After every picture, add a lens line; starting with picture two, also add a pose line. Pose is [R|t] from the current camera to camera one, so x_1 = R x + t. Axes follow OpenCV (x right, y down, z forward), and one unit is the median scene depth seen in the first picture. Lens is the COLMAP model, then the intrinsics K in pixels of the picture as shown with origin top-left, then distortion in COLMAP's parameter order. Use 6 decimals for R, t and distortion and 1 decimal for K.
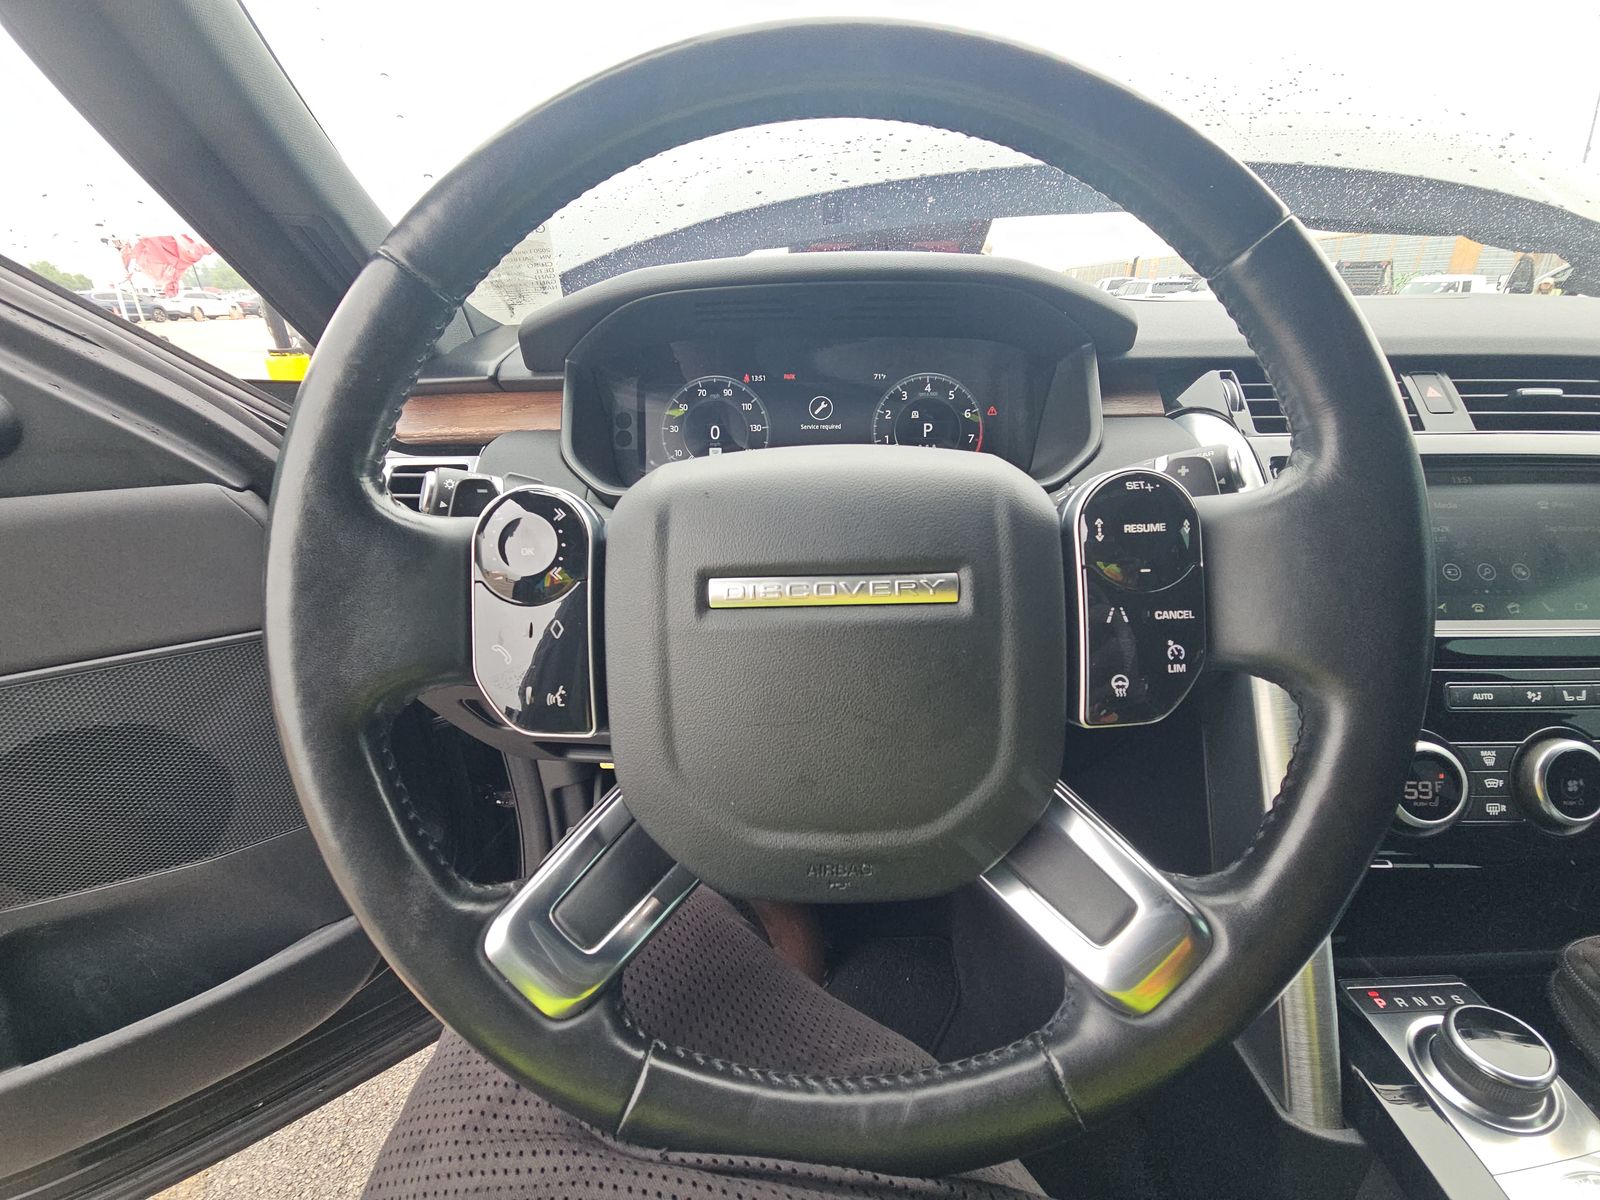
lens RADIAL K [[649.9, 0, 783.6], [0, 649.9, 595.2], [0, 0, 1]] dist [0.007508, -0.006466]
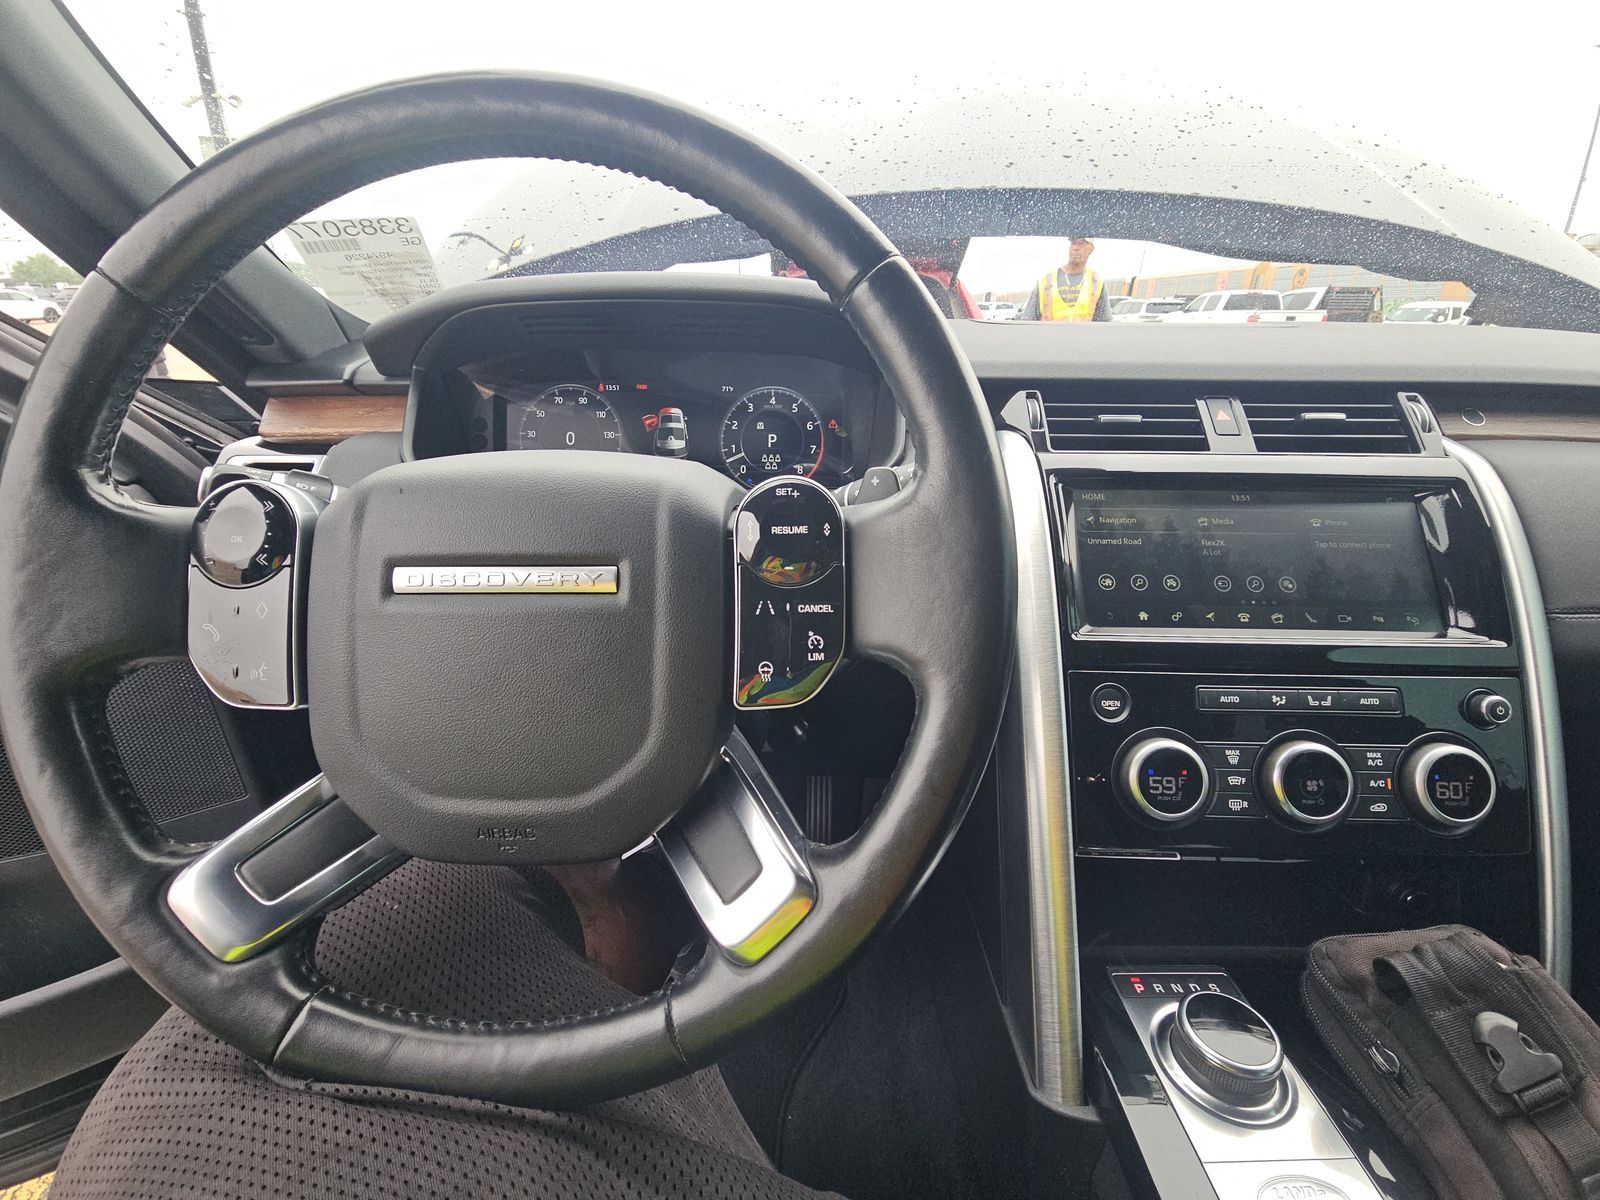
lens RADIAL K [[653.6, 0, 797.5], [0, 653.6, 595.2], [0, 0, 1]] dist [0.004121, -0.002761]
pose [[0.999752, 0.020848, 0.007809, 0.357714], [-0.020728, 0.999671, -0.015110, 0.015902], [-0.008121, 0.014945, 0.999855, -0.075069]]
